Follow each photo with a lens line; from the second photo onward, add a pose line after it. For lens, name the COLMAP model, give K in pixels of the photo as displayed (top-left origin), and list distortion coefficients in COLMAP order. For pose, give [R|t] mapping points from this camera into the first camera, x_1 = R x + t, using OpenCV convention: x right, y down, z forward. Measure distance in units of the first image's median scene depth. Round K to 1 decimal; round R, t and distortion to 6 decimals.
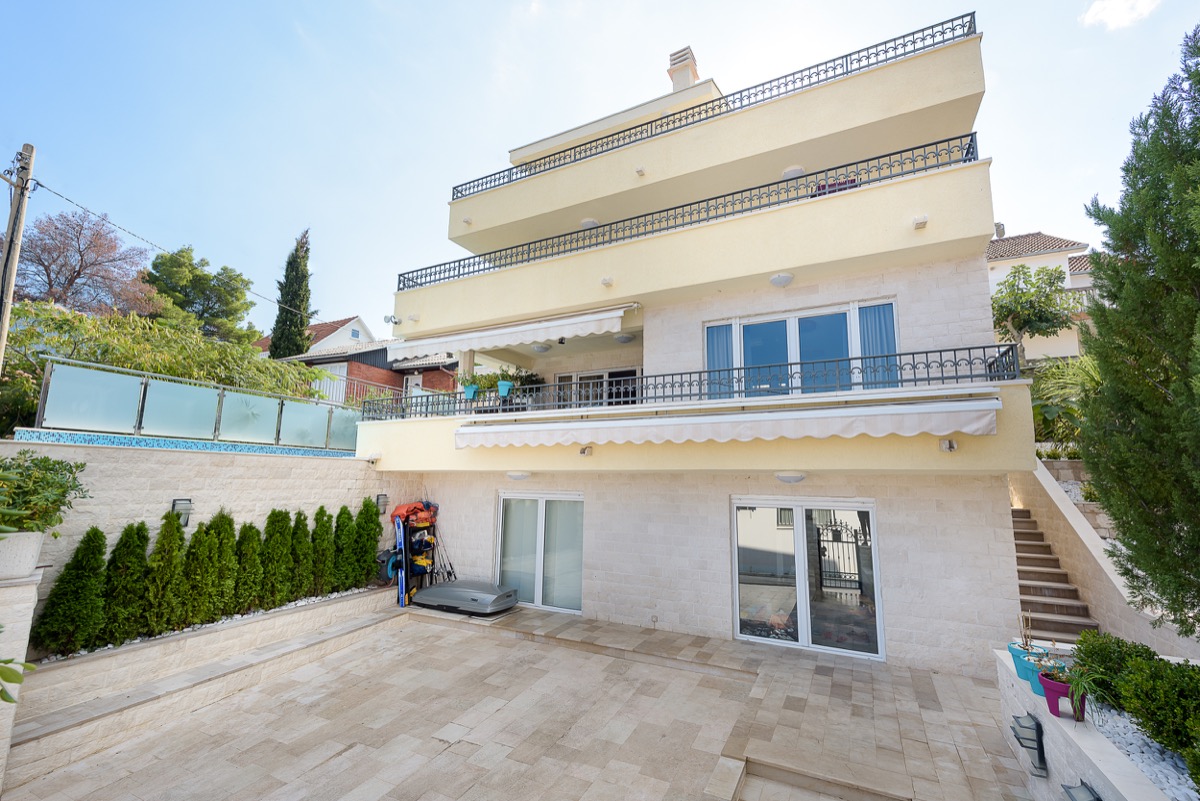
lens RADIAL K [[483.9, 0, 600.0], [0, 483.9, 400.5], [0, 0, 1]] dist [0.000794, -0.000754]
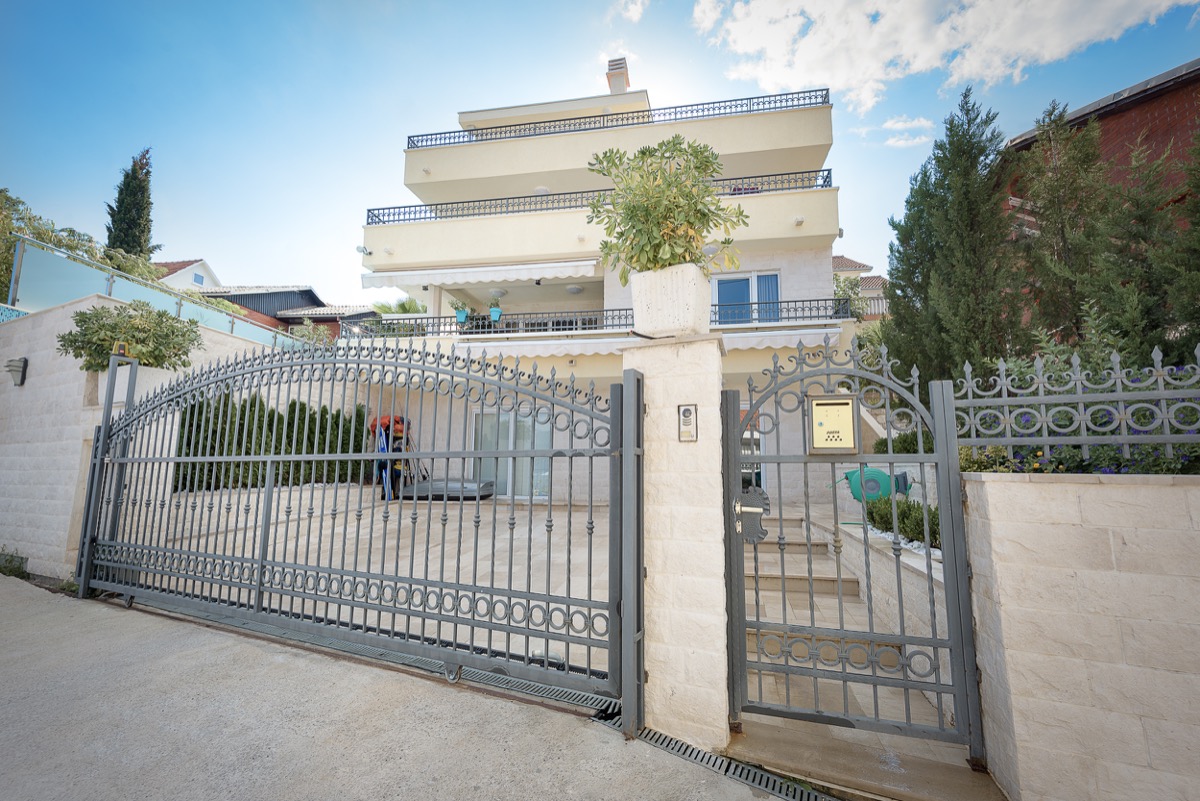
lens RADIAL K [[483.9, 0, 600.0], [0, 483.9, 400.5], [0, 0, 1]] dist [0.000794, -0.000754]
pose [[0.955540, 0.036486, 0.292594, -0.258115], [-0.043551, 0.998895, 0.017665, 0.138945], [-0.291626, -0.029622, 0.956074, -0.214185]]
